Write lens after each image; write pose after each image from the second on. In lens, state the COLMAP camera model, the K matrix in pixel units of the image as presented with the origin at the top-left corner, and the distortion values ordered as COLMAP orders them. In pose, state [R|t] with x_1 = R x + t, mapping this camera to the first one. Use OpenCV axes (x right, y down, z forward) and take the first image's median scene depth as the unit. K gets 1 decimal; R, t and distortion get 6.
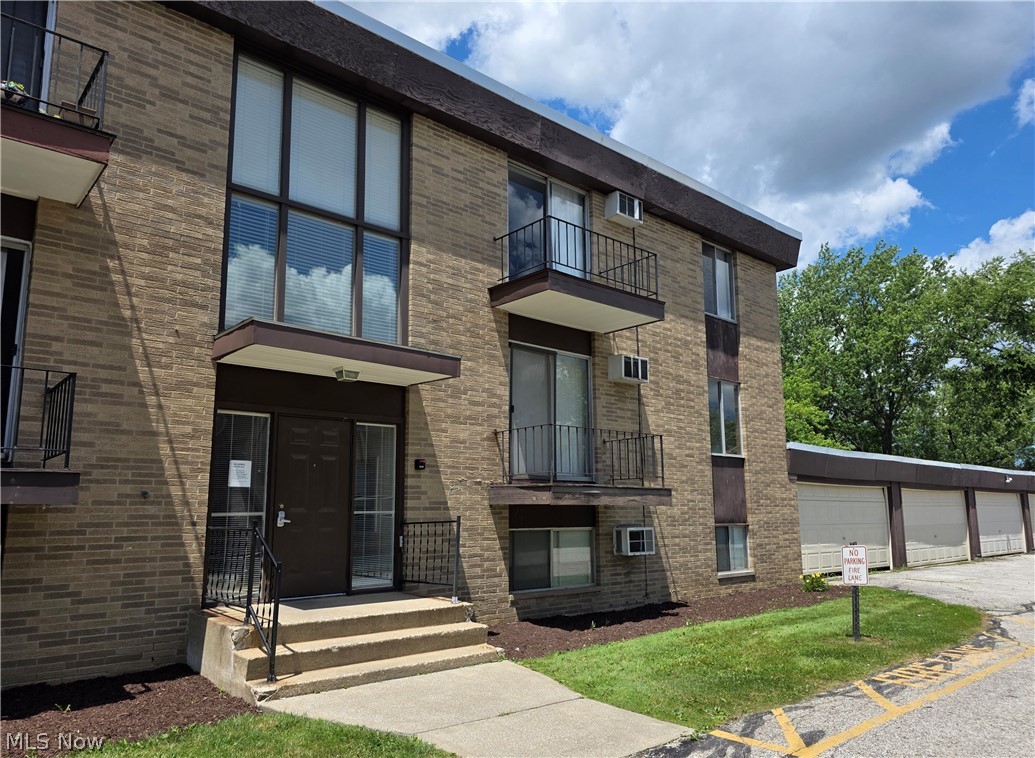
lens RADIAL K [[720.7, 0, 518.0], [0, 720.7, 408.0], [0, 0, 1]] dist [0.048847, -0.001618]
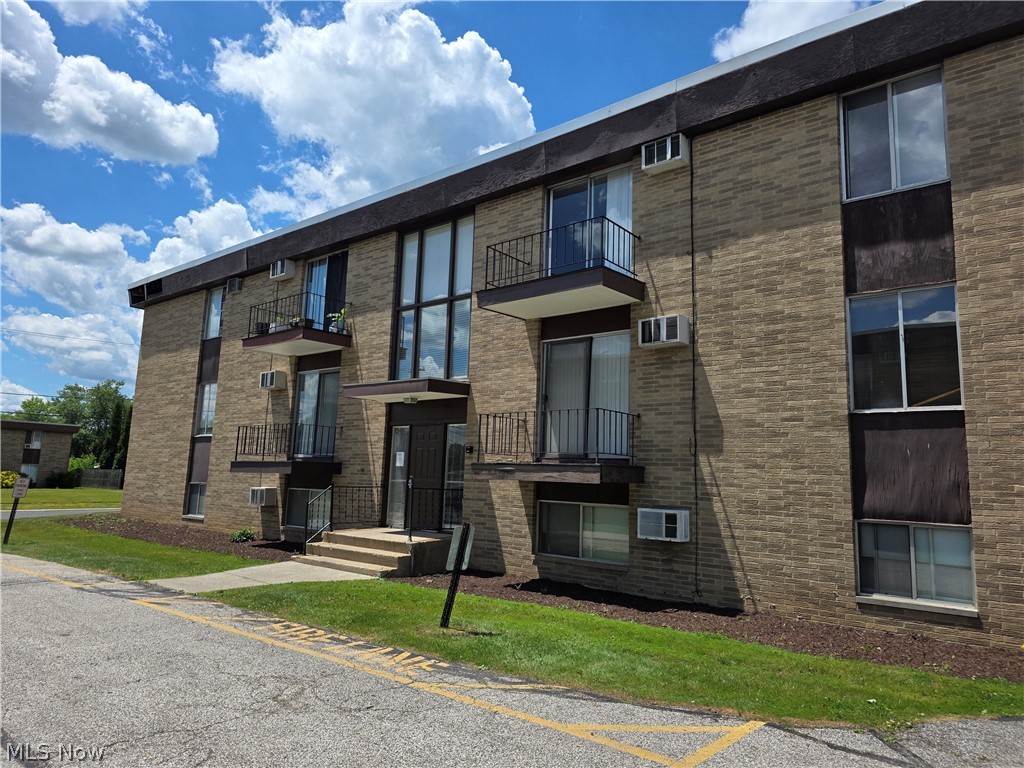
lens RADIAL K [[682.7, 0, 526.0], [0, 682.7, 382.3], [0, 0, 1]] dist [0.057604, -0.063548]
pose [[0.158930, -0.127407, -0.979035, 0.988970], [0.110670, 0.987688, -0.110568, 0.086720], [0.981067, -0.090778, 0.171074, 0.711565]]
